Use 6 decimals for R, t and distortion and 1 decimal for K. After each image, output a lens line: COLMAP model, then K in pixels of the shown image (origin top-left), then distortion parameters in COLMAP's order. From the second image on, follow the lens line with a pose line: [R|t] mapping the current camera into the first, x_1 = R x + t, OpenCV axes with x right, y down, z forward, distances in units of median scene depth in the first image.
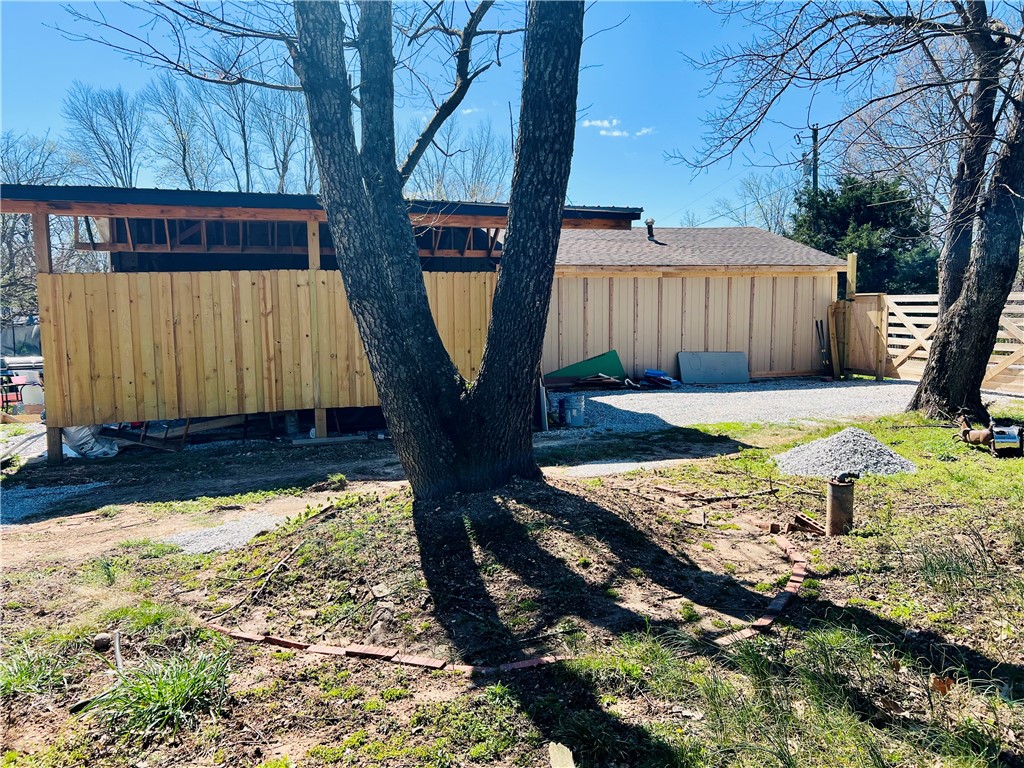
lens RADIAL K [[772.4, 0, 509.6], [0, 772.4, 392.1], [0, 0, 1]] dist [0.106640, -0.155394]
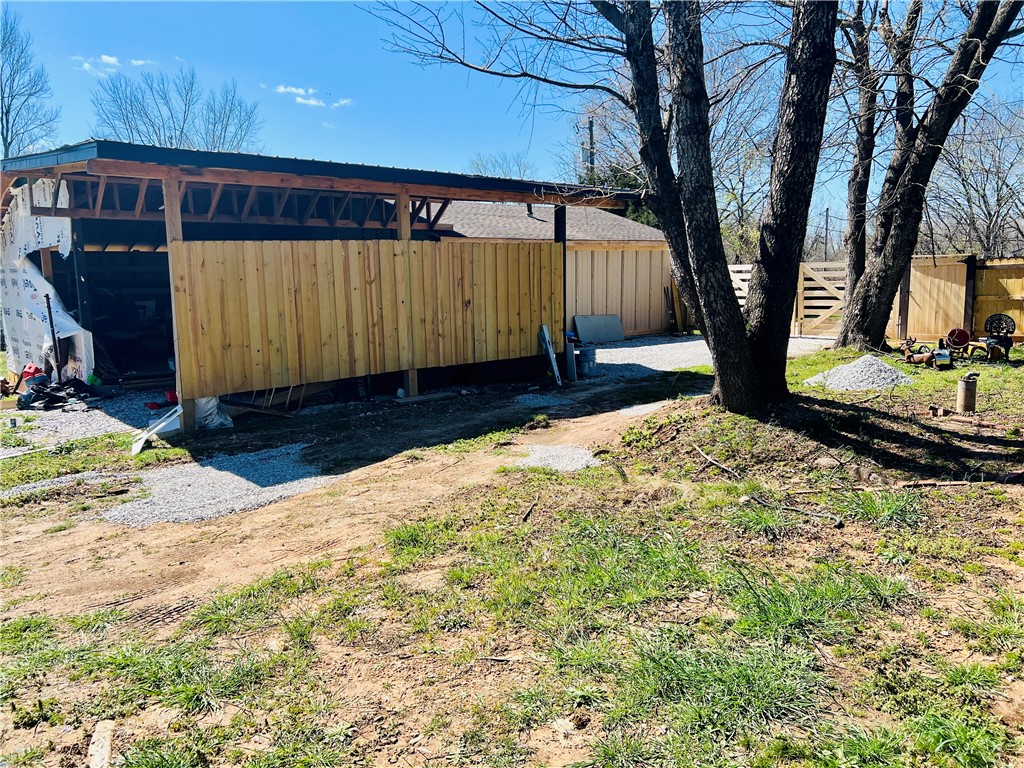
lens RADIAL K [[772.4, 0, 509.6], [0, 772.4, 392.1], [0, 0, 1]] dist [0.106640, -0.155394]
pose [[0.924744, -0.063916, 0.375184, -0.547332], [0.052228, 0.997783, 0.041250, 0.015929], [-0.376988, -0.018551, 0.926032, -0.050166]]
